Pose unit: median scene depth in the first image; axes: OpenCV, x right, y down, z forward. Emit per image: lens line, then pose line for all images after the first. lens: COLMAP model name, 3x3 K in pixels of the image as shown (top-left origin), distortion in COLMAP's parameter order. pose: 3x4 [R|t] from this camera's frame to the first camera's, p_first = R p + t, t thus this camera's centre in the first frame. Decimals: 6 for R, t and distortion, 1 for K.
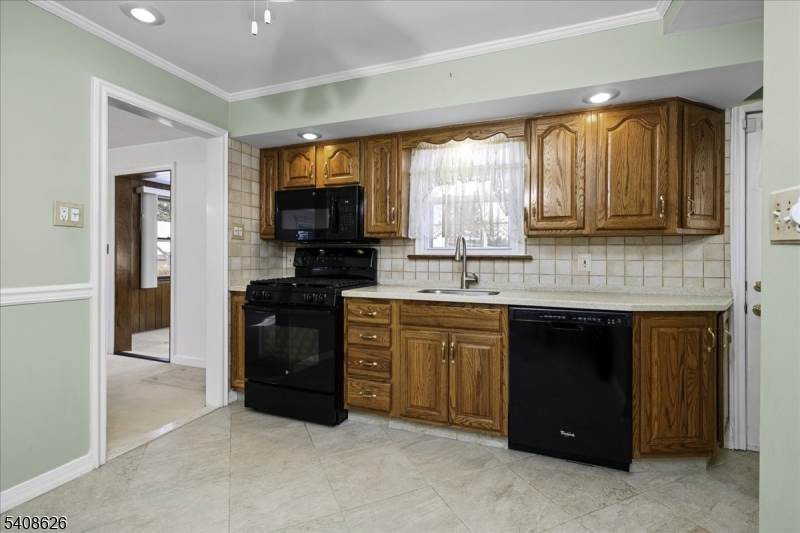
lens RADIAL K [[331.8, 0, 397.6], [0, 331.8, 254.6], [0, 0, 1]] dist [0.000394, 0.000119]
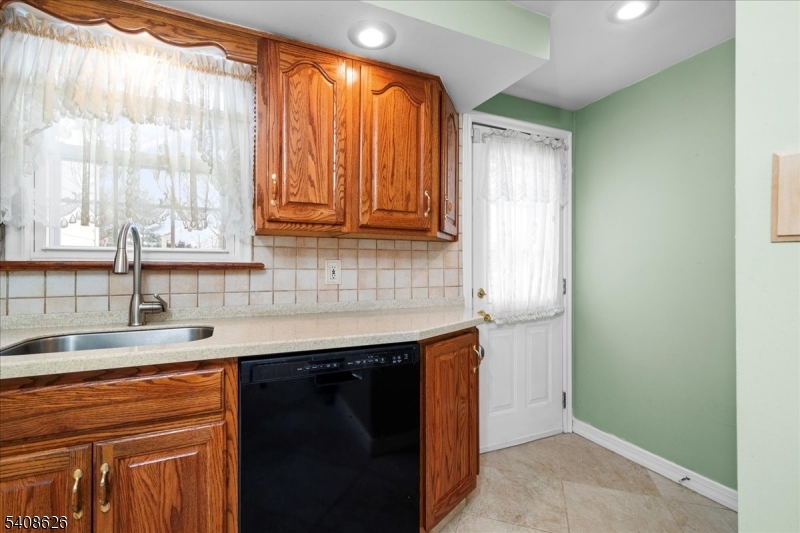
lens RADIAL K [[365.0, 0, 399.2], [0, 365.0, 264.1], [0, 0, 1]] dist [0.001224, 0.000199]
pose [[0.680062, -0.000944, 0.733154, 0.075628], [-0.002099, 0.999993, 0.003234, 0.002454], [-0.733151, -0.003738, 0.680055, 0.383967]]
